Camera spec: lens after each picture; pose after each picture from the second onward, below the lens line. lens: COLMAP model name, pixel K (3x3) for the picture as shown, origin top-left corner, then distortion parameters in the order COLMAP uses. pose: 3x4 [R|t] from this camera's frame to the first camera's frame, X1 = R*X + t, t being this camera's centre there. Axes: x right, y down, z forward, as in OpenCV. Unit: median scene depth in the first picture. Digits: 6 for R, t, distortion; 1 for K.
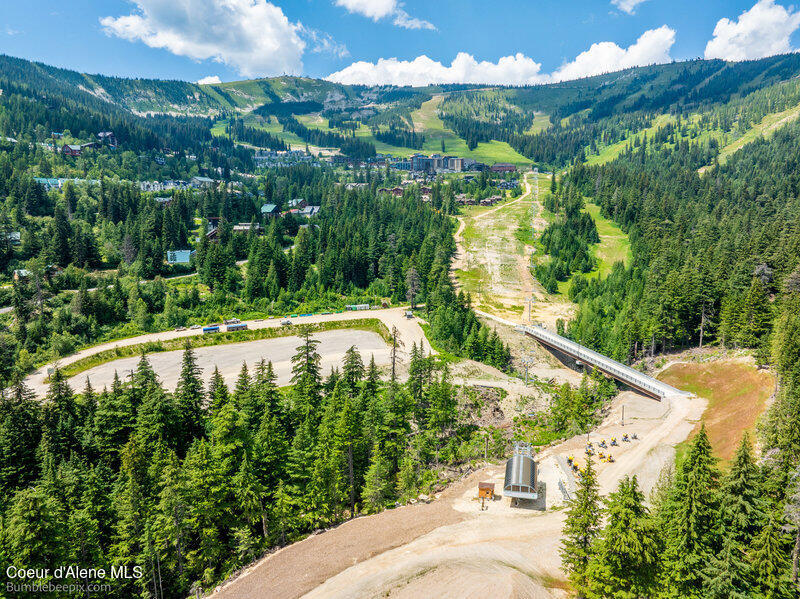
lens RADIAL K [[564.4, 0, 400.0], [0, 564.4, 299.5], [0, 0, 1]] dist [-0.034474, 0.002707]
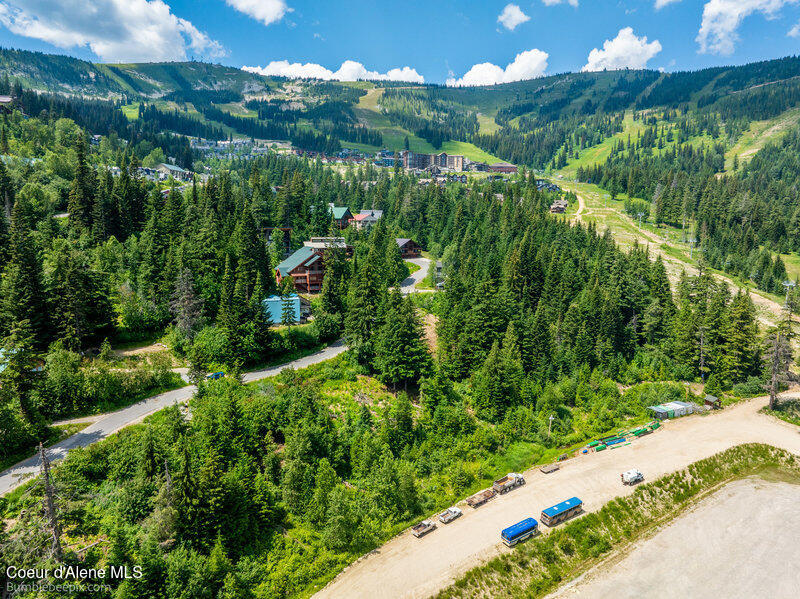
lens RADIAL K [[564.6, 0, 400.0], [0, 564.6, 299.5], [0, 0, 1]] dist [-0.032080, -0.007375]
pose [[0.981389, -0.014858, 0.191453, -0.213216], [0.016362, 0.999846, -0.006276, -0.045310], [-0.191330, 0.009292, 0.981482, 0.278694]]
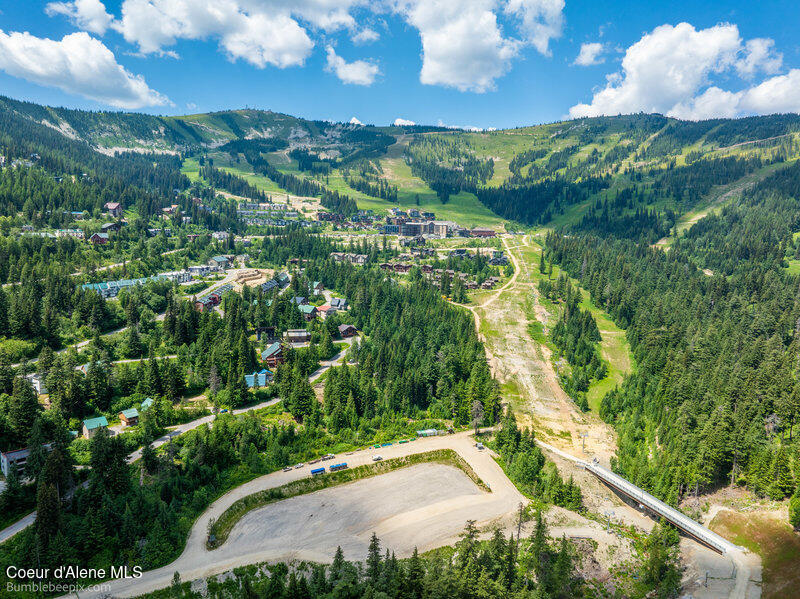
lens RADIAL K [[564.6, 0, 400.0], [0, 564.6, 299.5], [0, 0, 1]] dist [-0.032080, -0.007375]
pose [[0.994336, 0.010877, 0.105723, -0.129014], [-0.007928, 0.999569, -0.028275, -0.113677], [-0.105985, 0.027277, 0.993994, -0.064653]]
